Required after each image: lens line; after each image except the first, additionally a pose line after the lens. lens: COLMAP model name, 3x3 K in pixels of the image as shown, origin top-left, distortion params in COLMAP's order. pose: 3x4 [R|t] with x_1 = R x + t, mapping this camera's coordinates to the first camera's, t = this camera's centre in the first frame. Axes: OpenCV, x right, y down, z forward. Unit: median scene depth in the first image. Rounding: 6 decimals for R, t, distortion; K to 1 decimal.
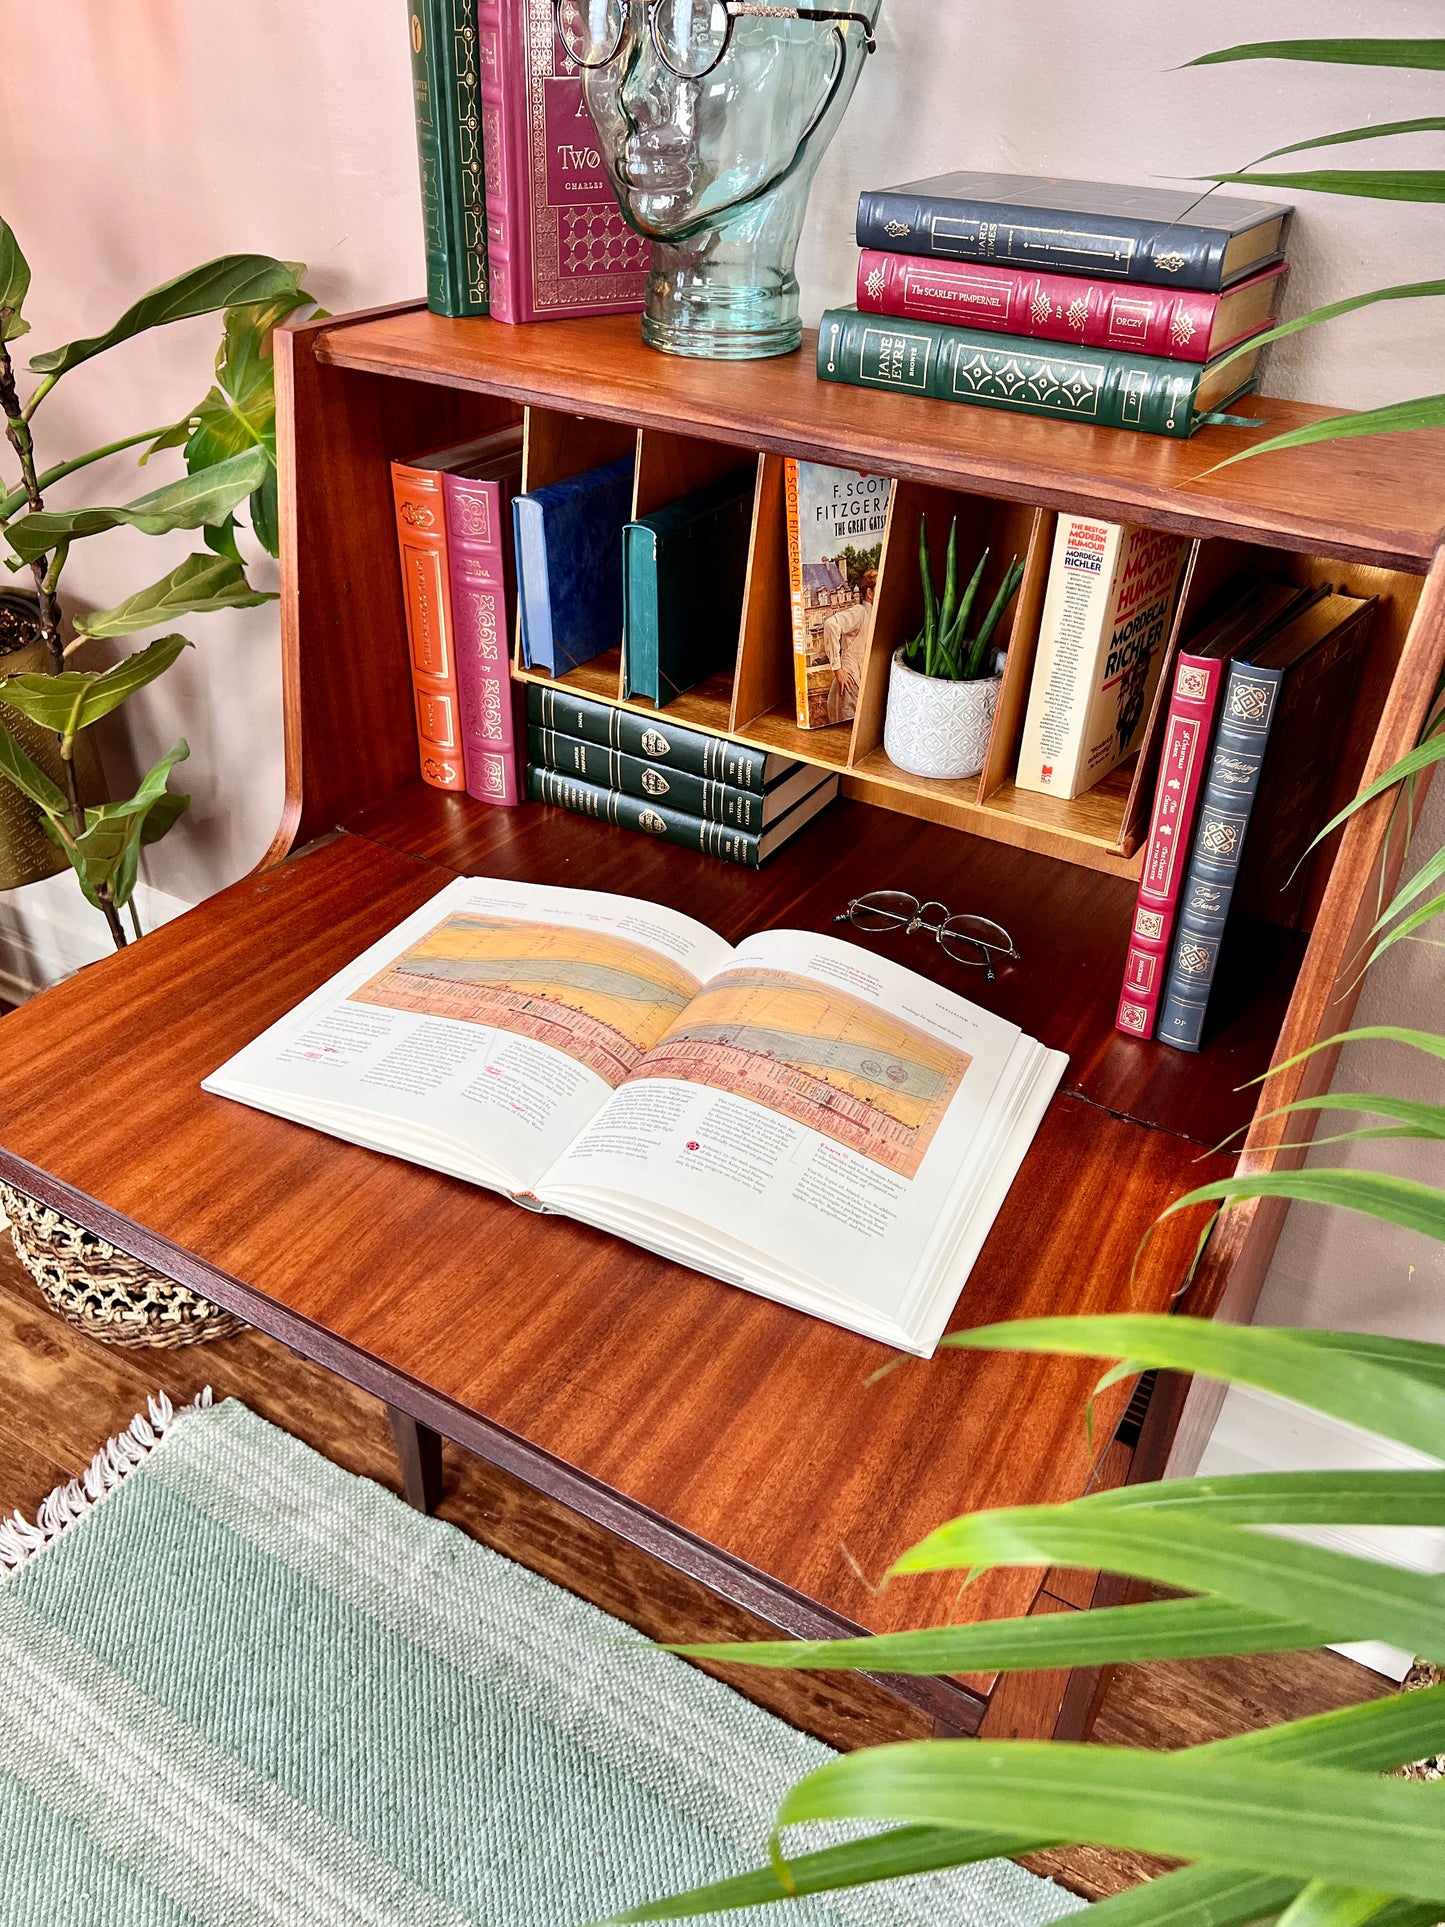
lens RADIAL K [[1470.0, 0, 723.2], [0, 1470.0, 978.6], [0, 0, 1]] dist [0.029521, -0.030426]
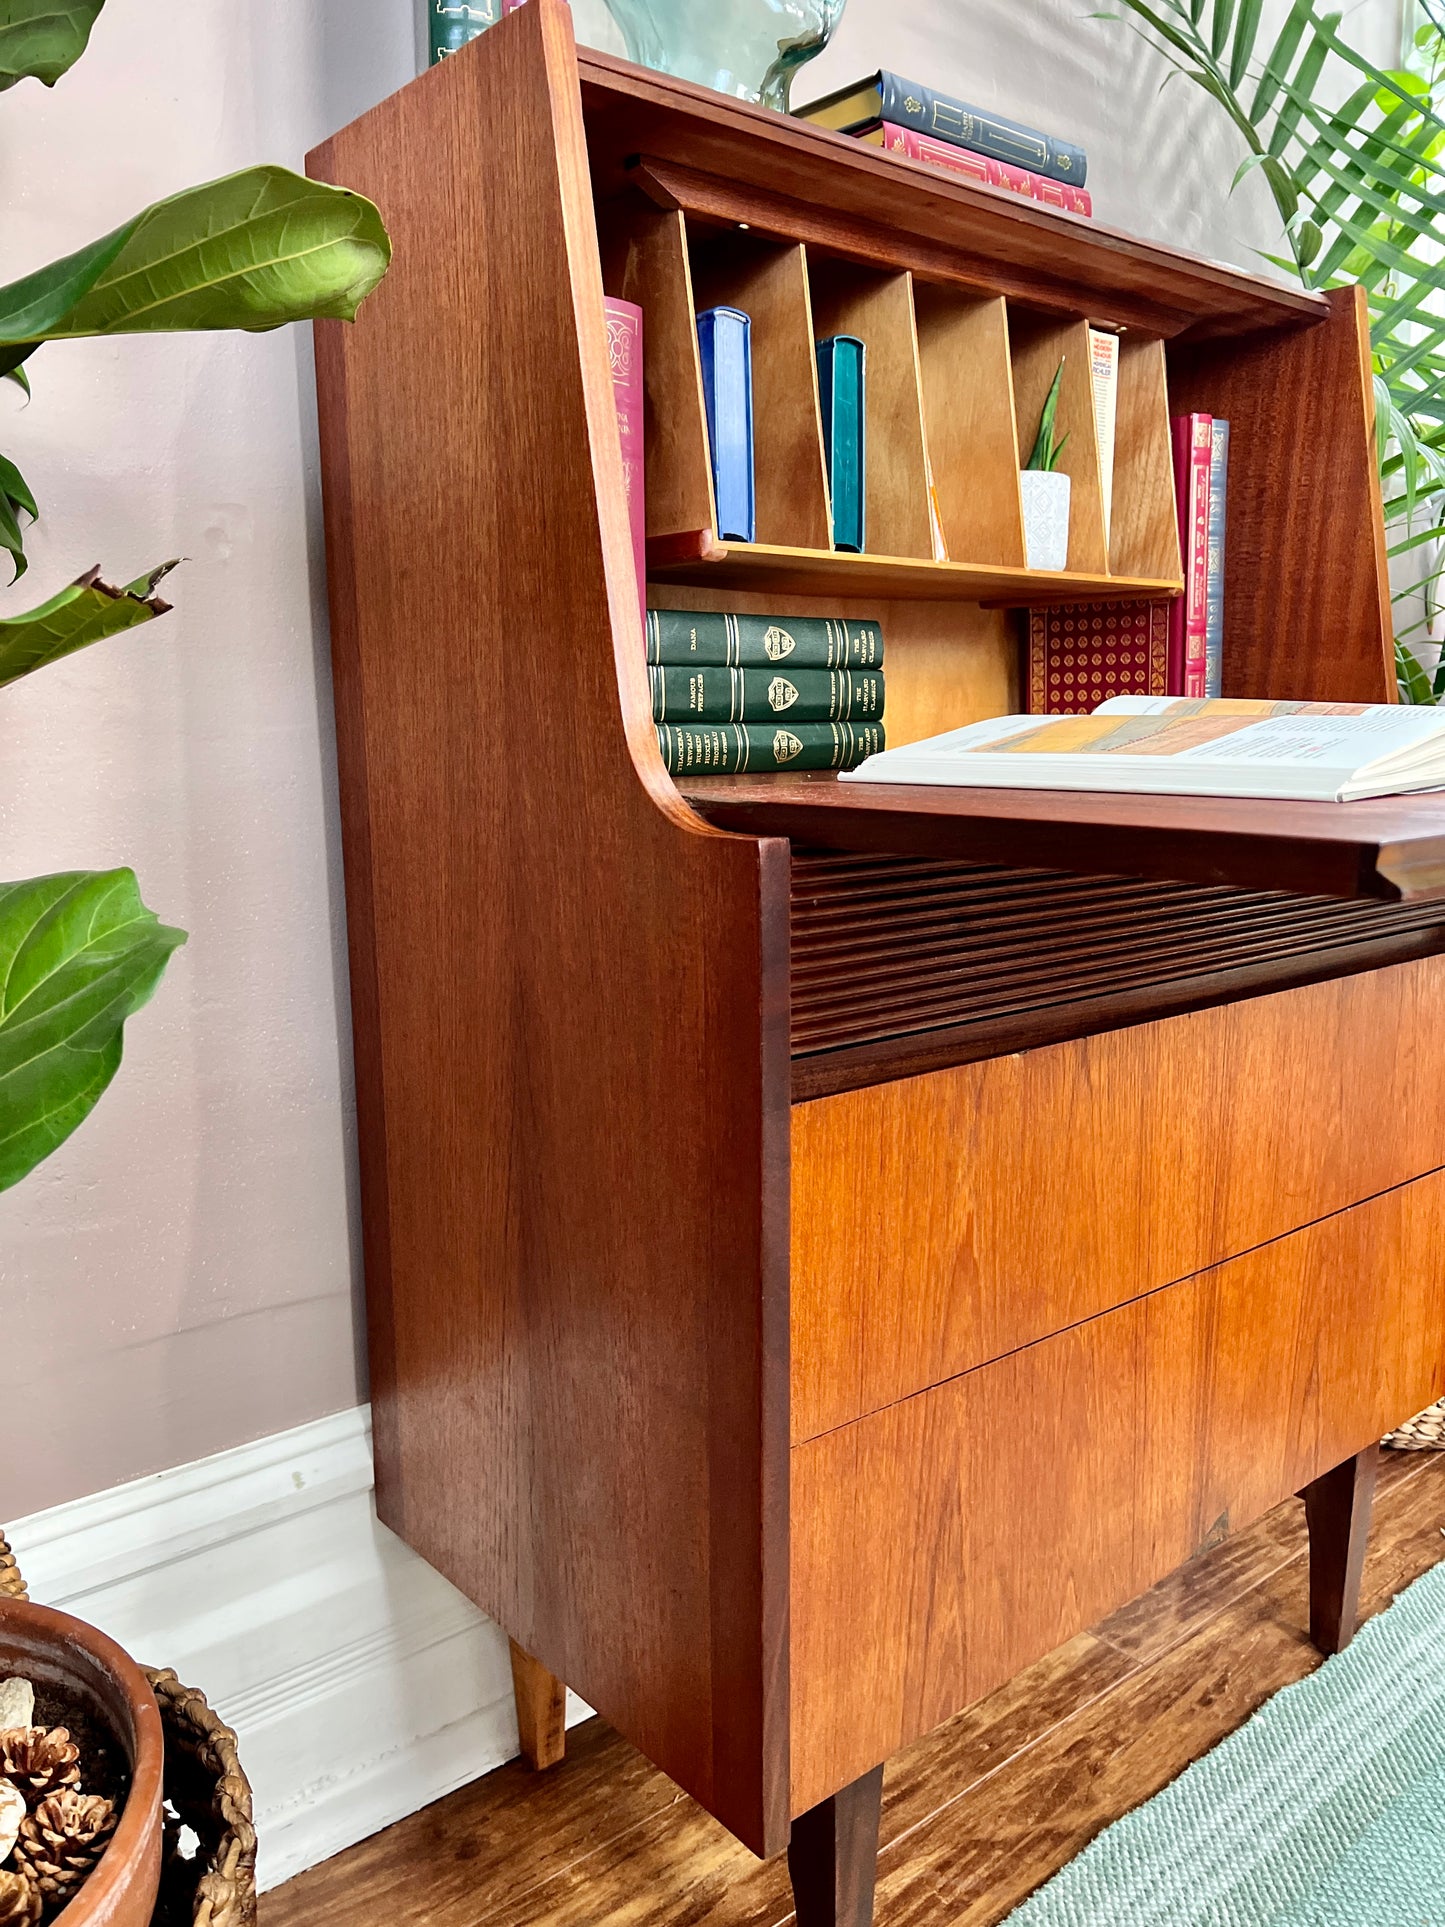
lens RADIAL K [[1470.0, 0, 731.6], [0, 1470.0, 982.0], [0, 0, 1]] dist [0.029521, -0.030426]
pose [[0.317186, -0.198118, 0.927438, -0.992675], [0.551785, 0.833919, -0.010571, -0.004289], [-0.771314, 0.515100, 0.373827, 0.910113]]
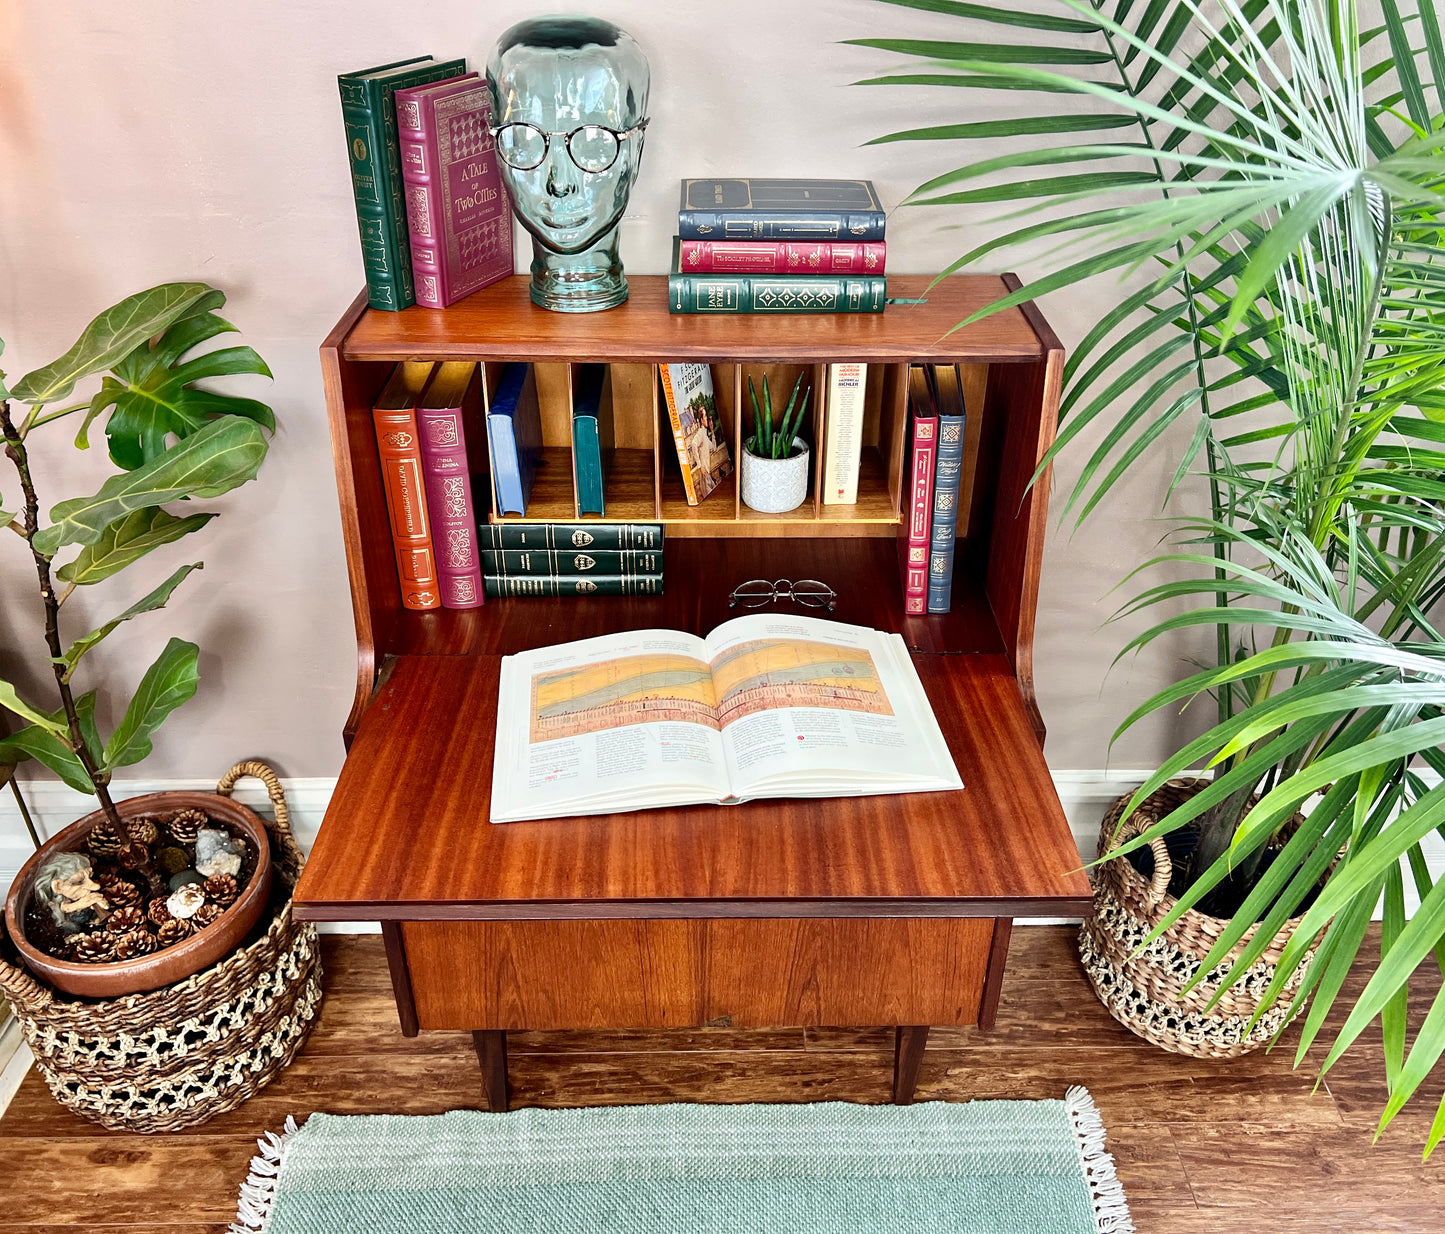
lens RADIAL K [[1262.5, 0, 734.8], [0, 1262.5, 616.8], [0, 0, 1]] dist [0.037303, -0.039671]
pose [[0.844131, -0.306627, 0.439799, -0.600083], [0.316390, 0.947143, 0.053082, -0.113338], [-0.432829, 0.094340, 0.896526, -0.319533]]
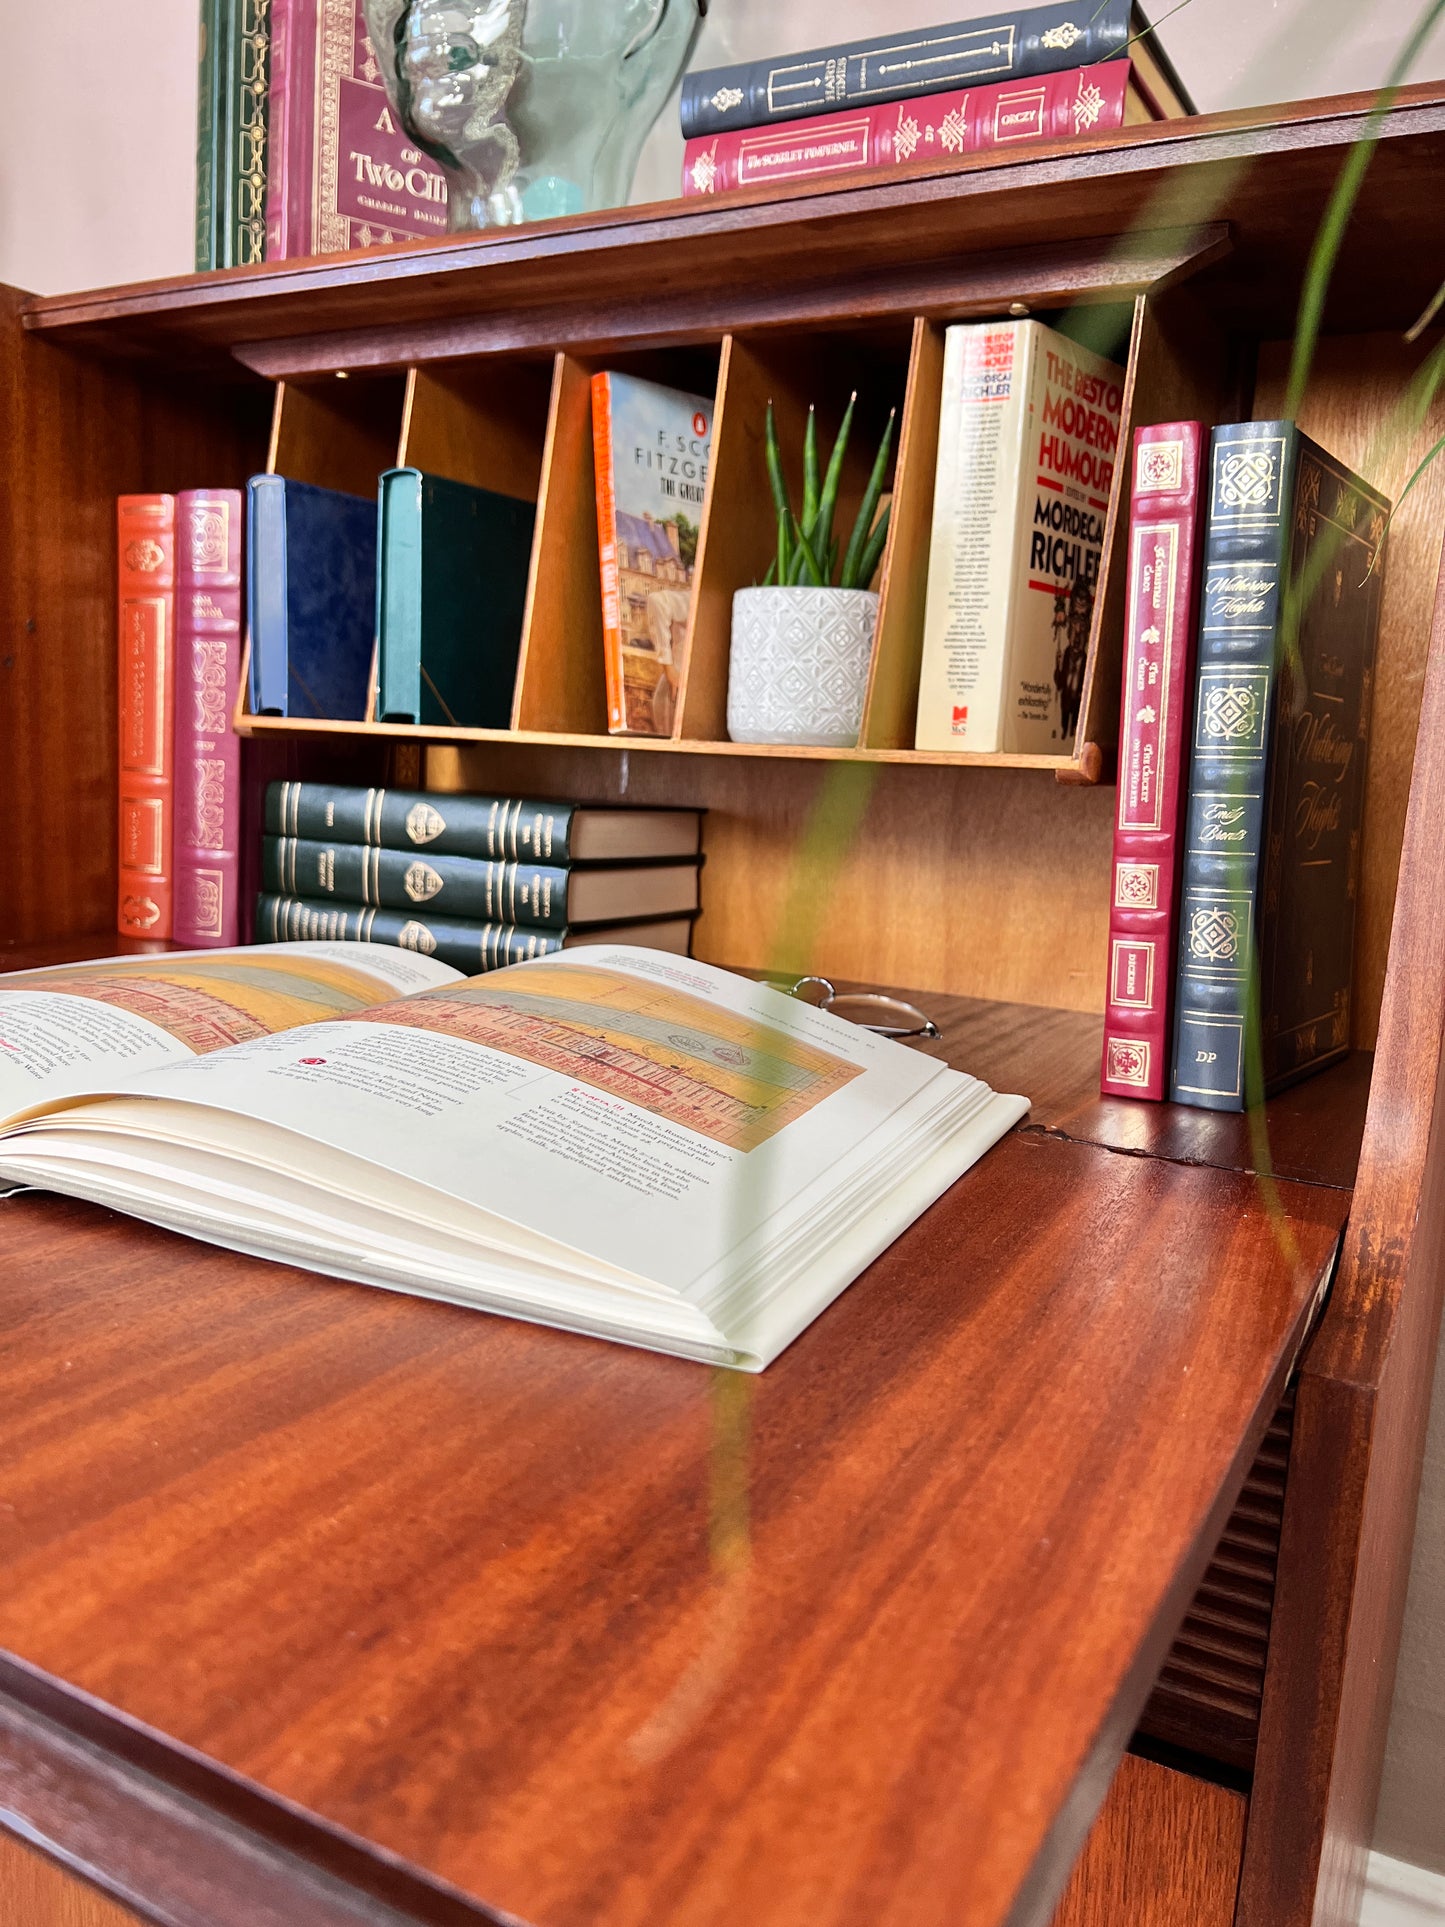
lens RADIAL K [[1470.0, 0, 715.3], [0, 1470.0, 975.1], [0, 0, 1]] dist [0.029521, -0.030426]
pose [[0.999204, 0.020773, 0.034056, 0.082328], [-0.003609, 0.897291, -0.441424, 0.255668], [-0.039728, 0.440950, 0.896652, 0.426496]]
